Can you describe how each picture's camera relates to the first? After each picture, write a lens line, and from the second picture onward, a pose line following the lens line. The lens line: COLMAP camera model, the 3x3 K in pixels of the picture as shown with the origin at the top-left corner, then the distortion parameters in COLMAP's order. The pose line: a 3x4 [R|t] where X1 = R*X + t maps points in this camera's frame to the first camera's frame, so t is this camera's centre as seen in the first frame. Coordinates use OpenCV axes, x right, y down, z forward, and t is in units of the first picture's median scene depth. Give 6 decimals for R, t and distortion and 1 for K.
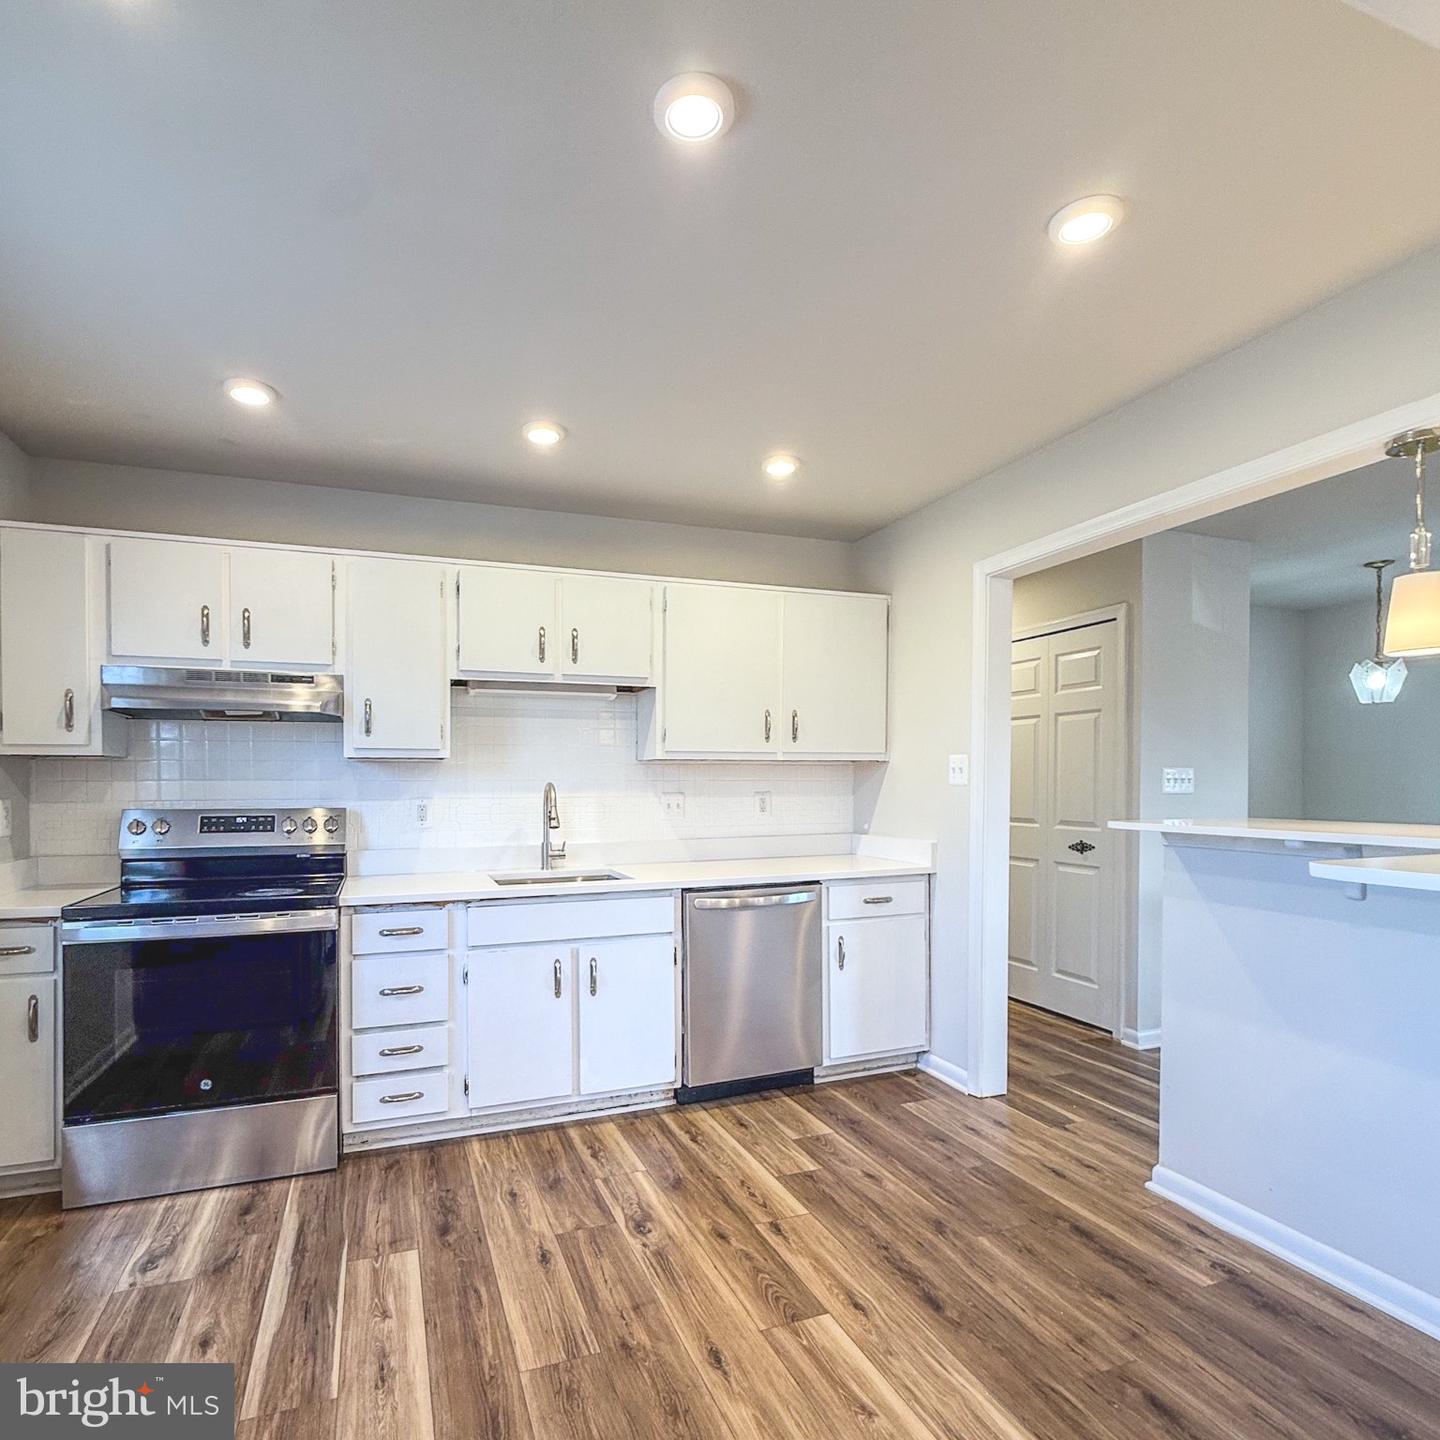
lens RADIAL K [[806.7, 0, 667.4], [0, 806.7, 790.5], [0, 0, 1]] dist [-0.000213, 0.001246]
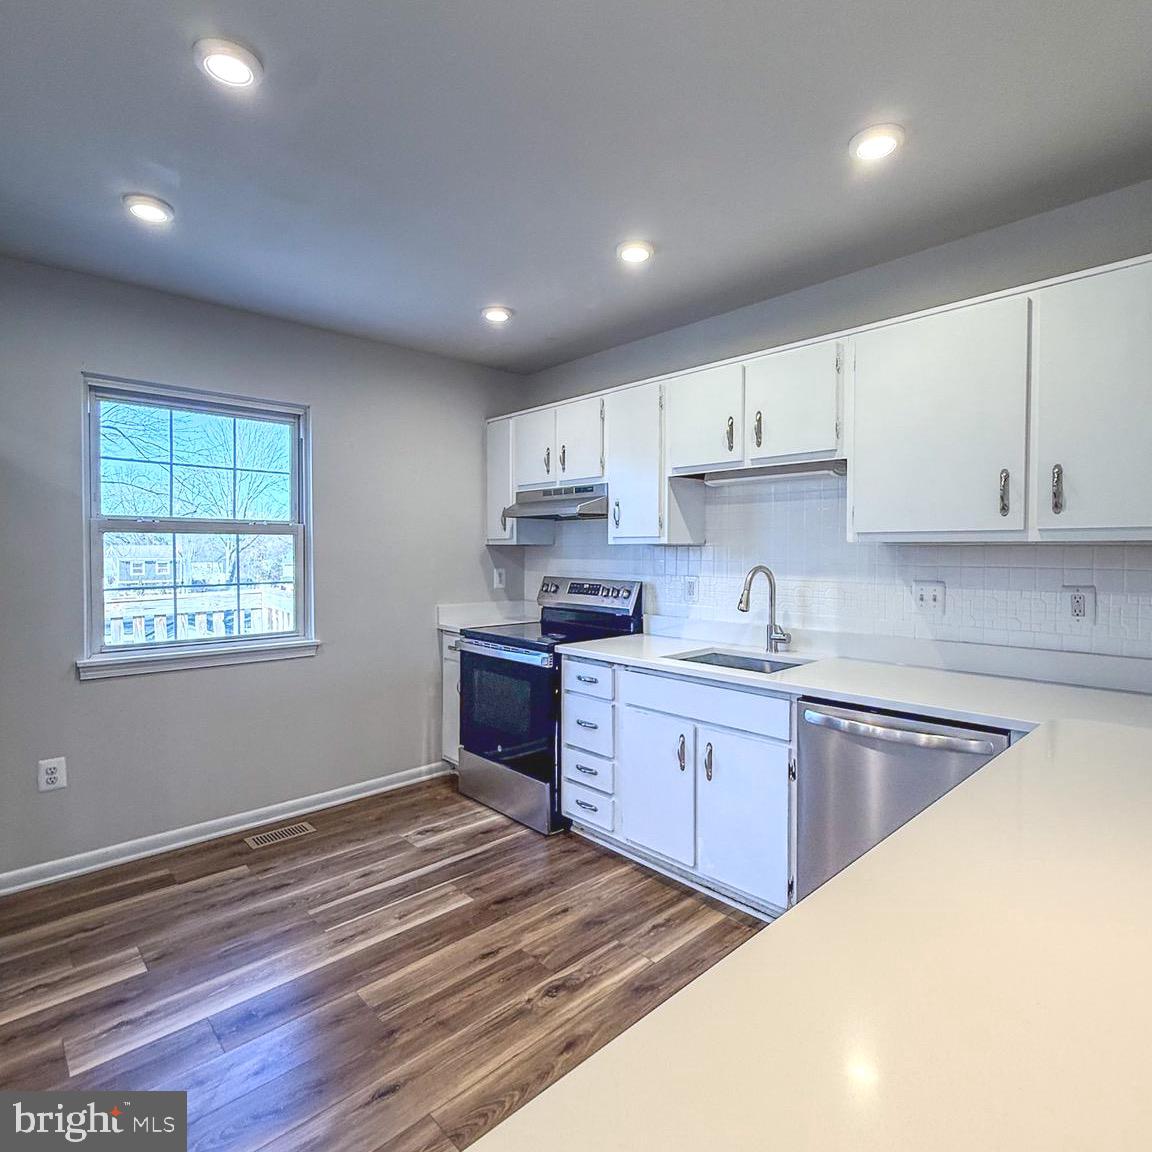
lens RADIAL K [[656.5, 0, 578.2], [0, 656.5, 565.4], [0, 0, 1]] dist [0.001171, 0.000760]
pose [[0.398621, 0.027715, -0.916697, 0.608110], [-0.008708, 0.999613, 0.026435, -0.035628], [0.917075, -0.002555, 0.398707, 0.542921]]
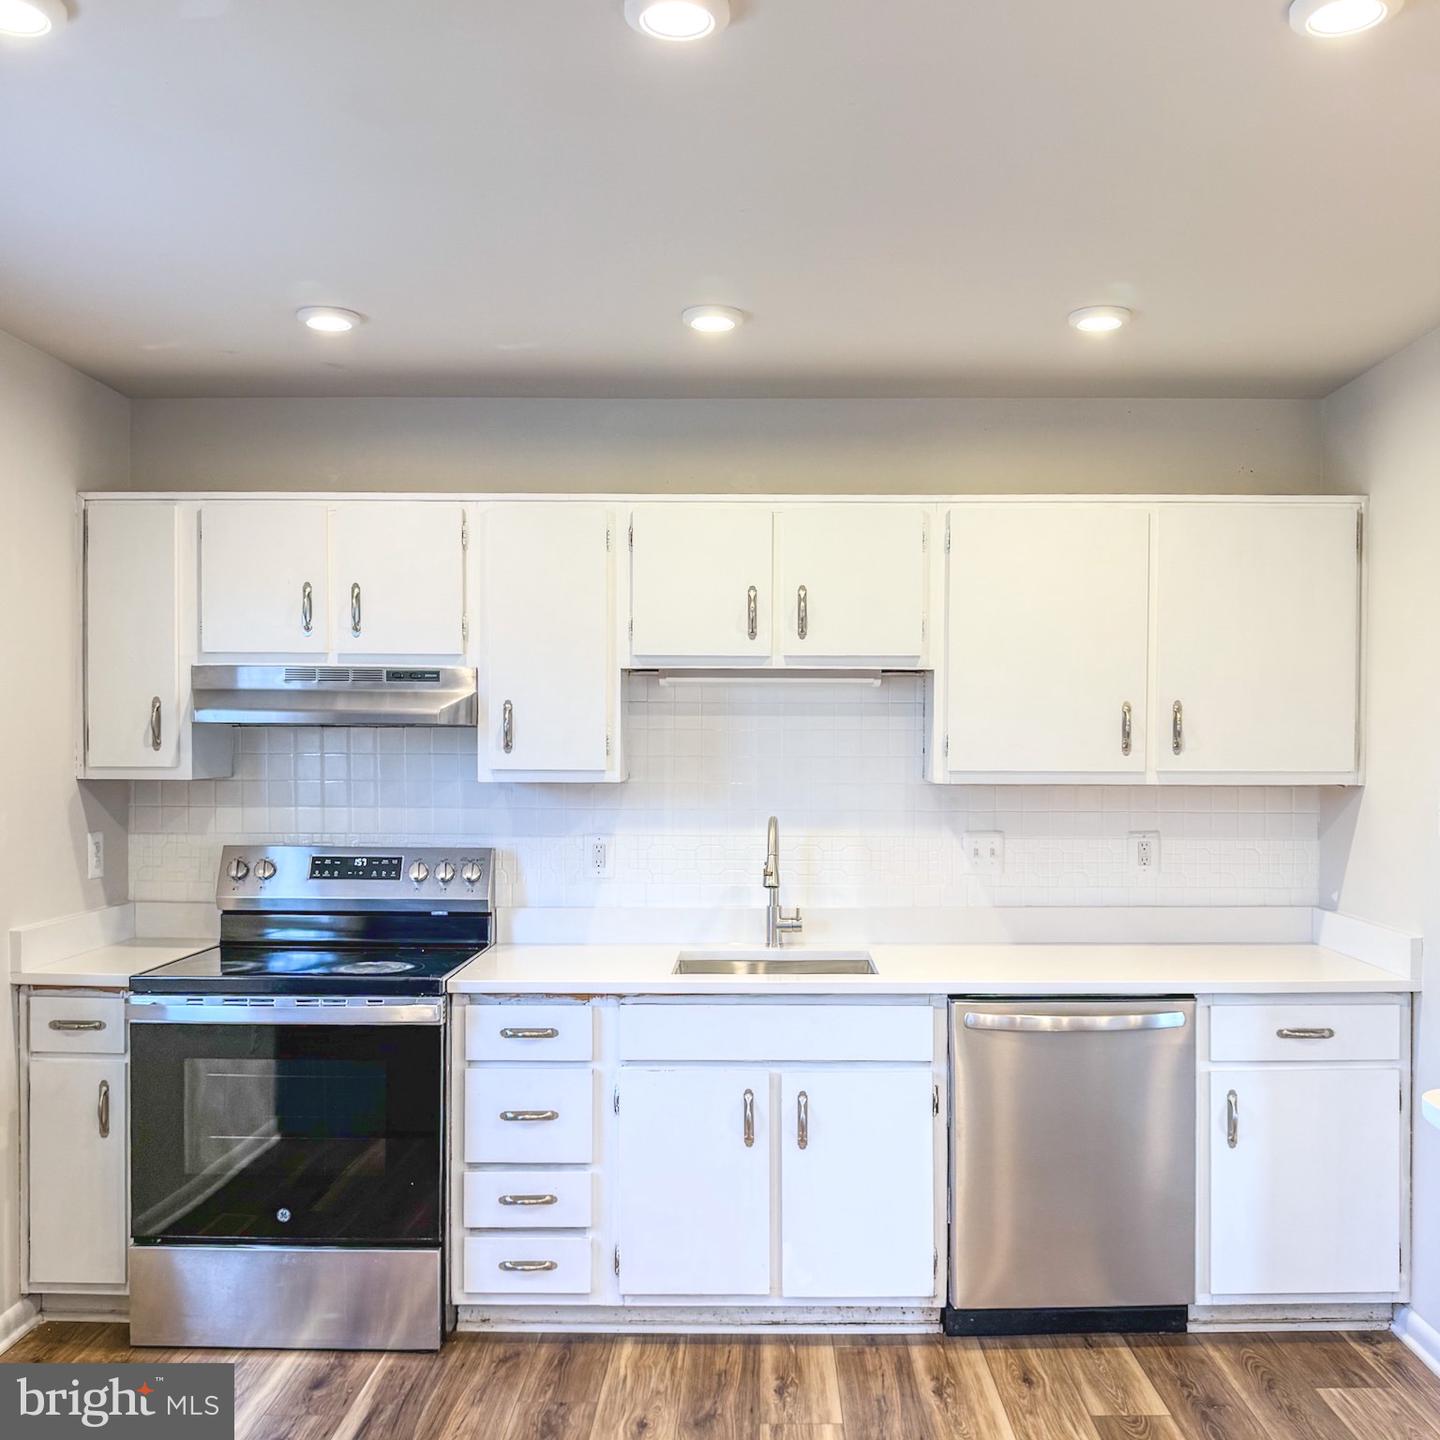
lens RADIAL K [[1413.2, 0, 755.6], [0, 1413.2, 755.5], [0, 0, 1]] dist [0.039264, -0.112460]
pose [[0.941190, 0.009861, -0.337735, 0.269815], [-0.009592, 0.999951, 0.002465, -0.073170], [0.337742, 0.000919, 0.941238, -0.109505]]
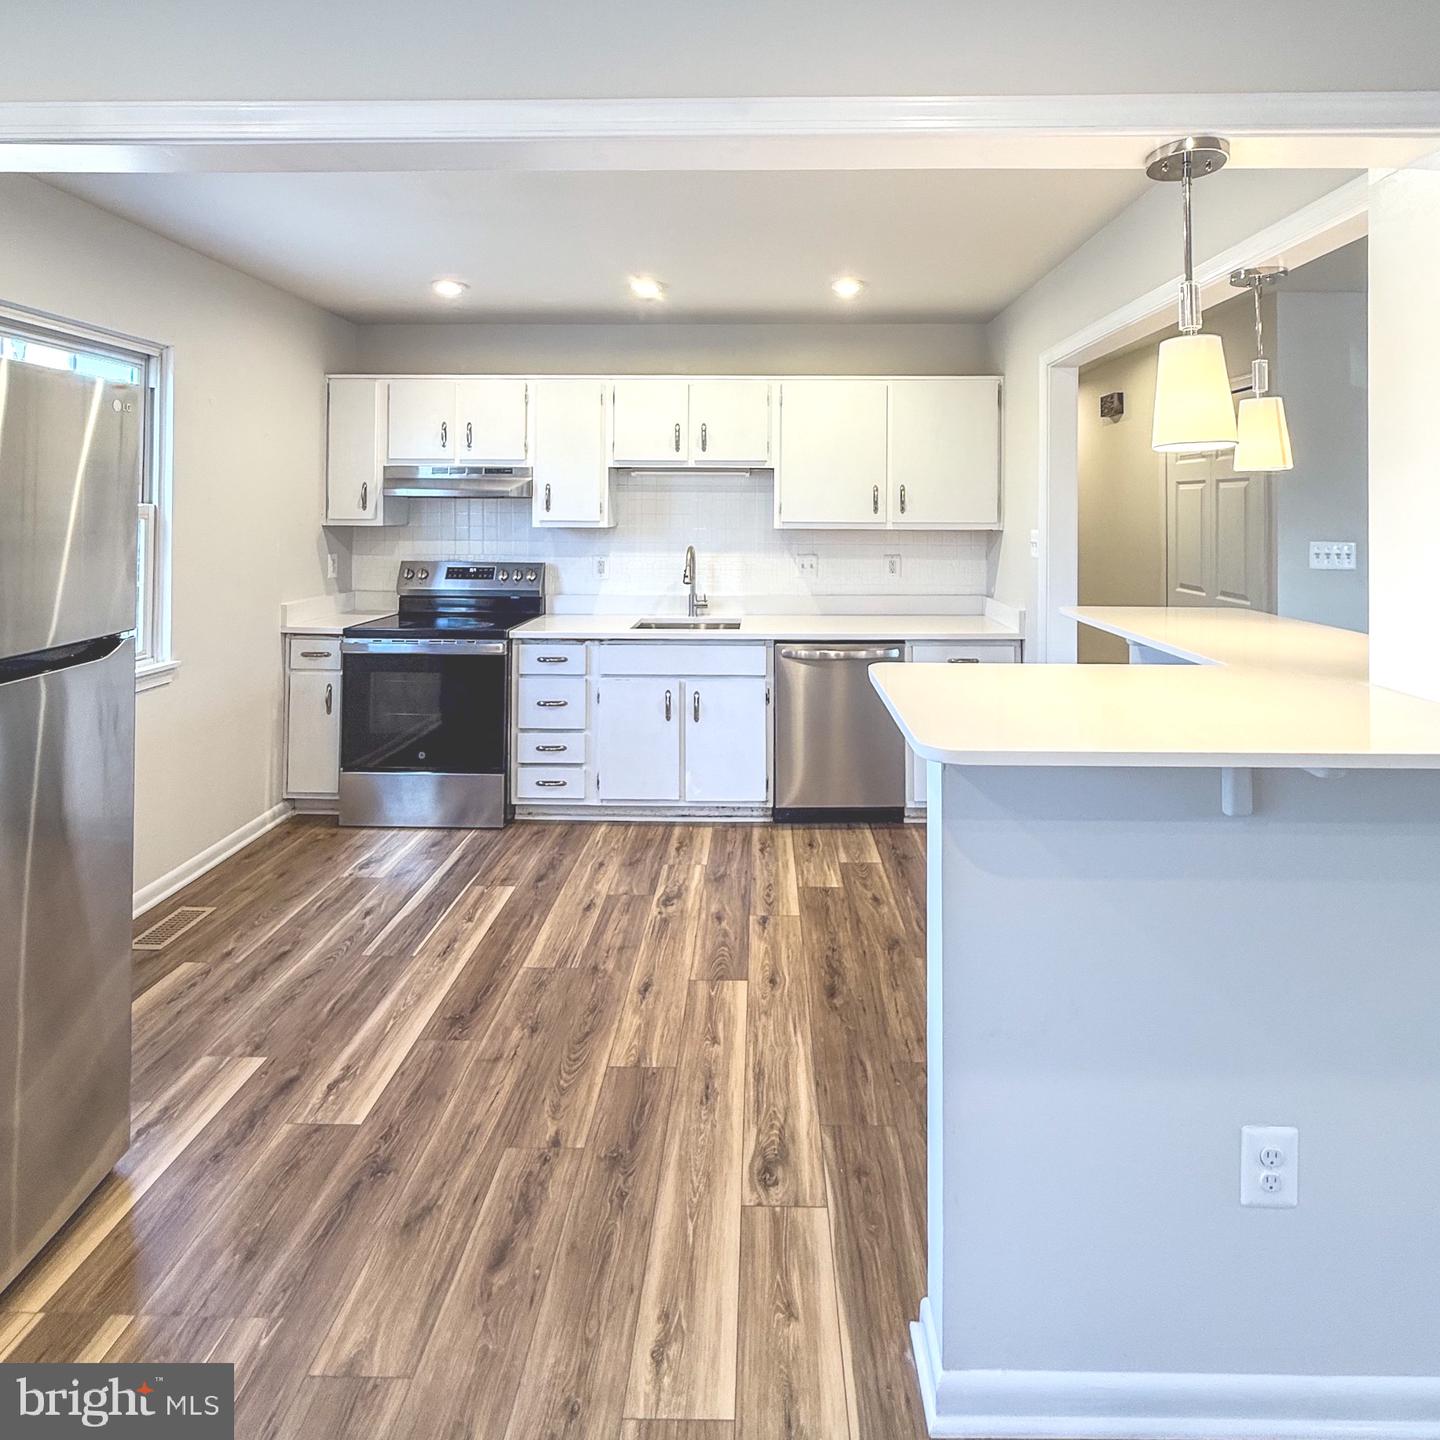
lens RADIAL K [[820.7, 0, 748.8], [0, 820.7, 495.9], [0, 0, 1]] dist [-0.000110, 0.000137]
pose [[0.936324, 0.003101, -0.351122, 0.443315], [-0.011592, 0.999689, -0.022085, -0.070473], [0.350945, 0.024749, 0.936069, -0.172880]]
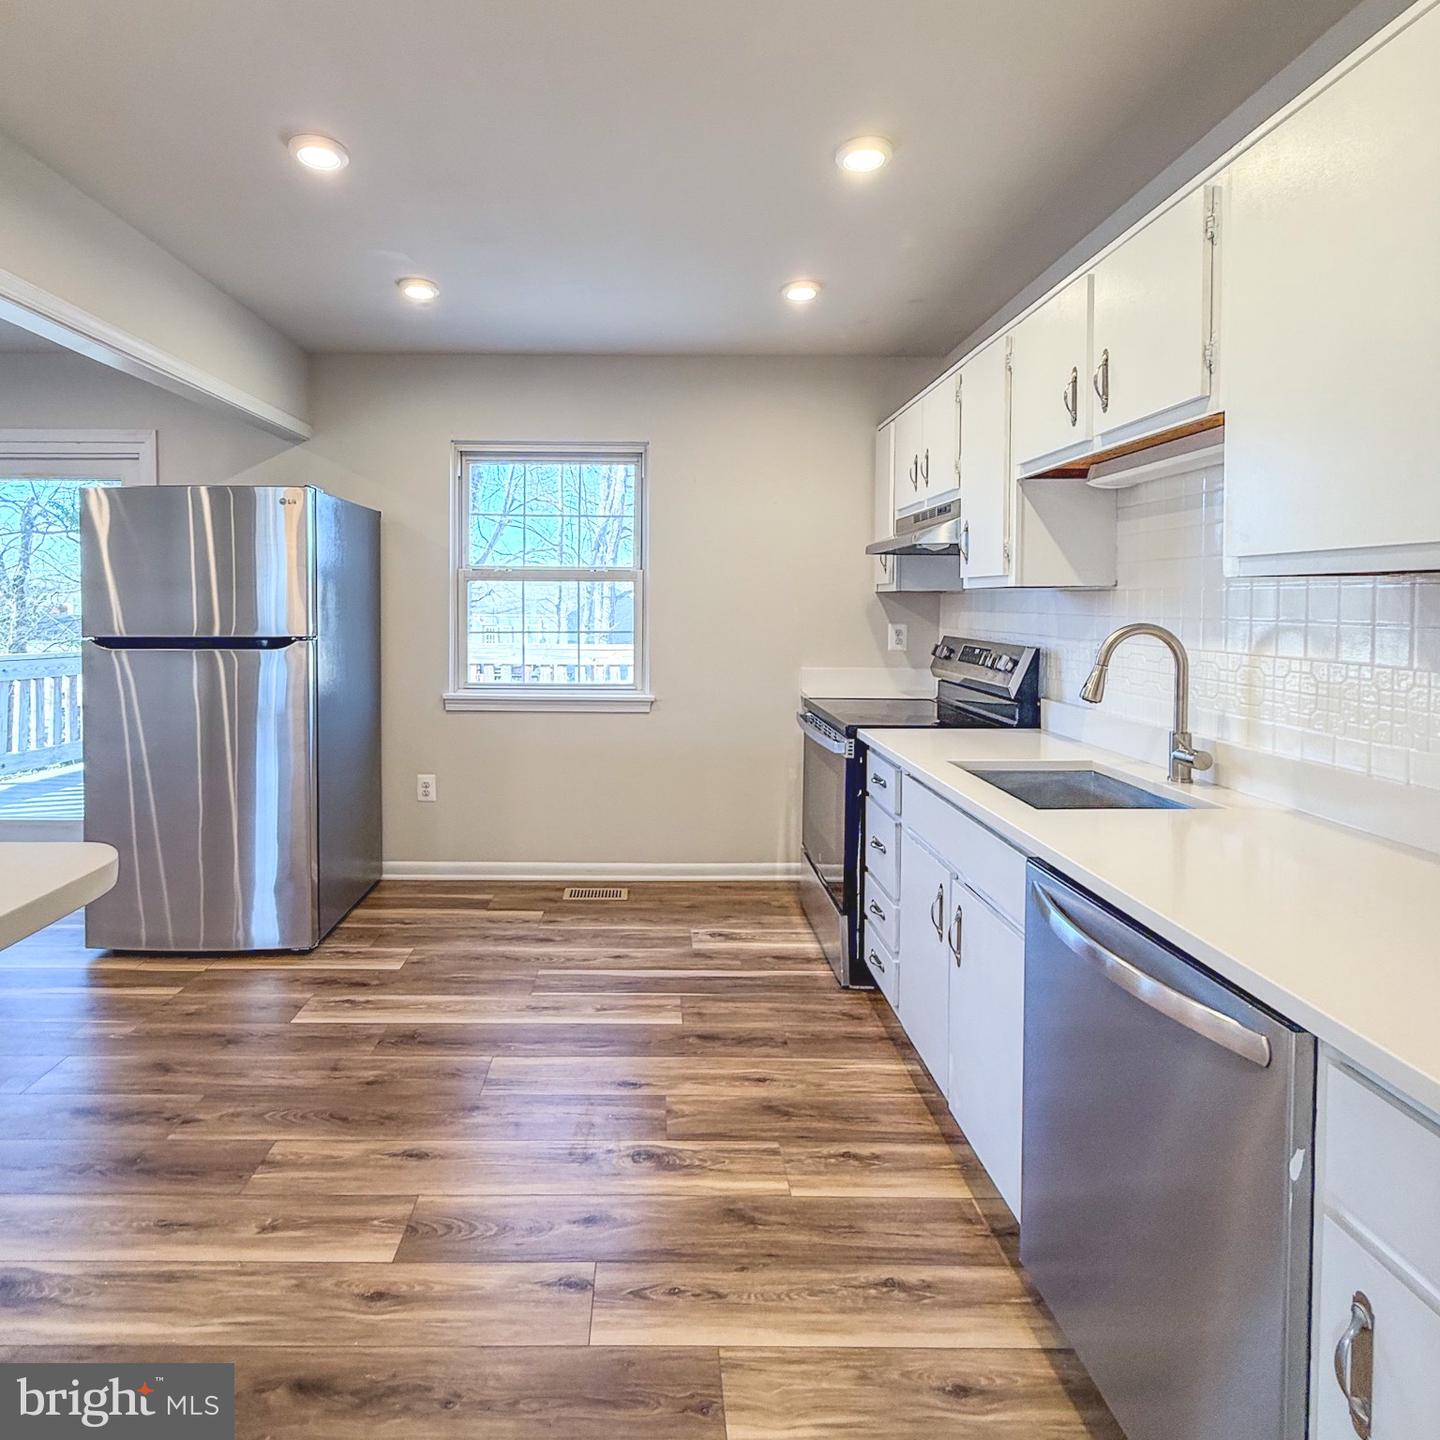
lens RADIAL K [[795.8, 0, 643.3], [0, 795.8, 617.5], [0, 0, 1]] dist [-0.001806, 0.000639]
pose [[-0.336671, 0.022322, -0.941358, 0.583275], [-0.008650, 0.999603, 0.026796, -0.030895], [0.941583, 0.017164, -0.336344, 1.007736]]
